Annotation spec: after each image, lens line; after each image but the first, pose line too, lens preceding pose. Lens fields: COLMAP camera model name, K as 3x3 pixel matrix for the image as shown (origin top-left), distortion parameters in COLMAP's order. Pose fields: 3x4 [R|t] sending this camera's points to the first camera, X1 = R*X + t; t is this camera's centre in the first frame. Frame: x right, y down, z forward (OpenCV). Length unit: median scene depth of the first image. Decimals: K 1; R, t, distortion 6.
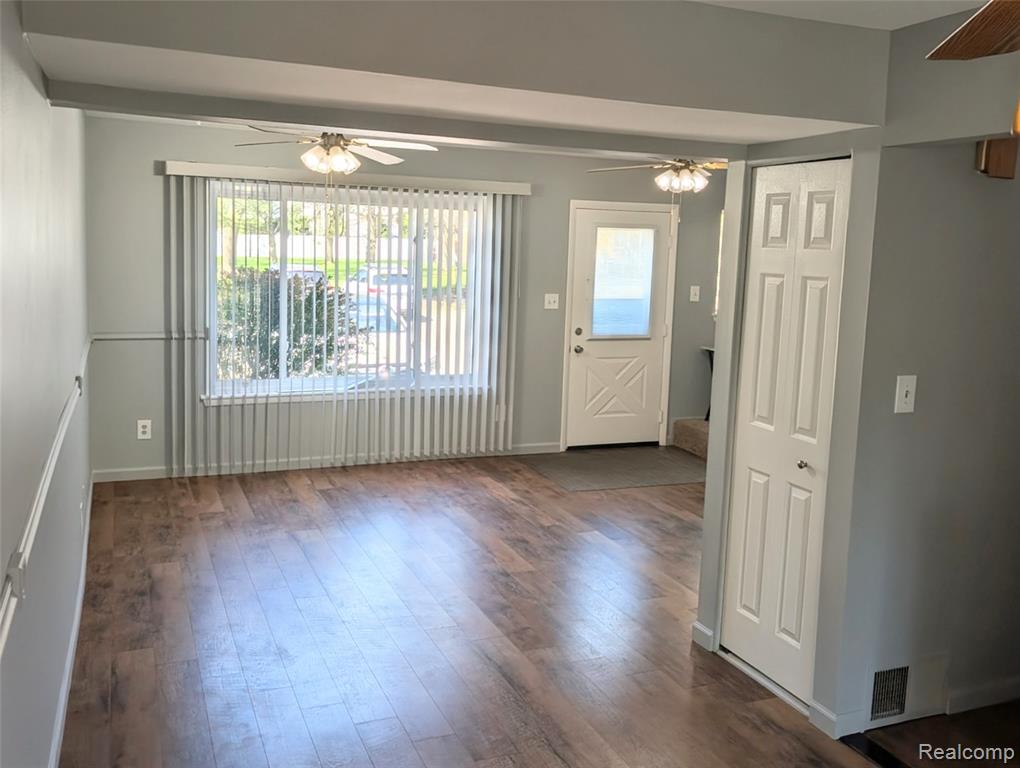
lens RADIAL K [[918.3, 0, 510.9], [0, 918.3, 382.1], [0, 0, 1]] dist [-0.003436, -0.001238]
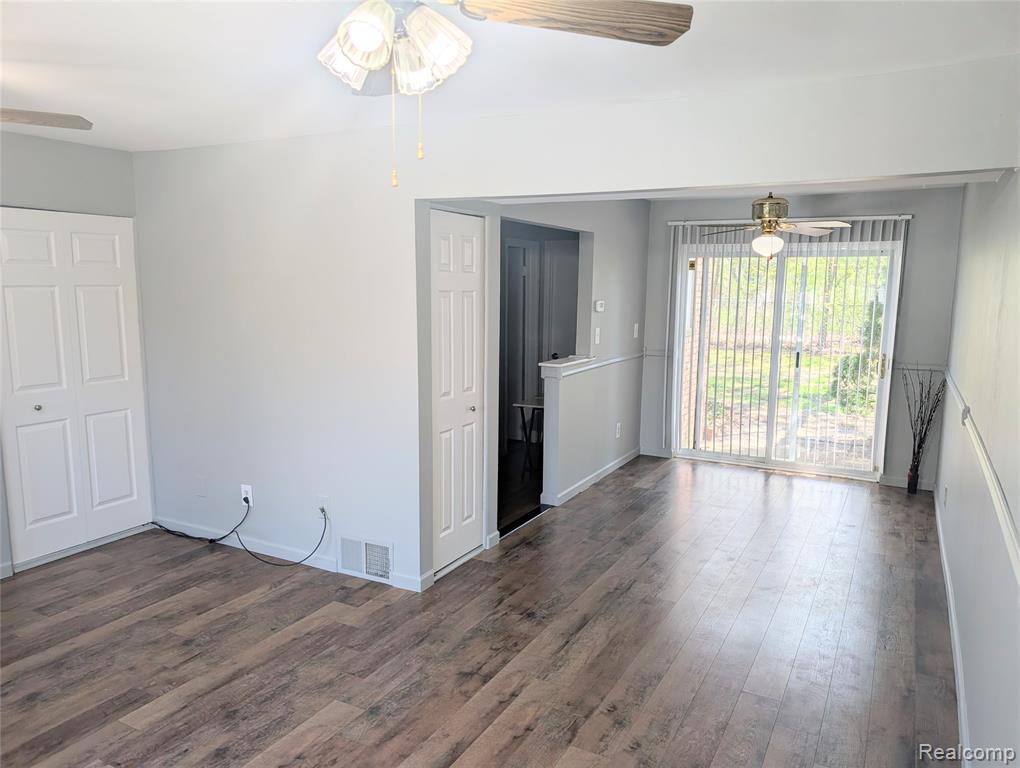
lens RADIAL K [[725.7, 0, 511.7], [0, 725.7, 384.1], [0, 0, 1]] dist [-0.025004, -0.017384]
pose [[-0.626282, -0.152674, 0.764501, -0.675491], [0.081173, 0.962536, 0.258720, -0.268564], [-0.775359, 0.224089, -0.590425, 1.654616]]
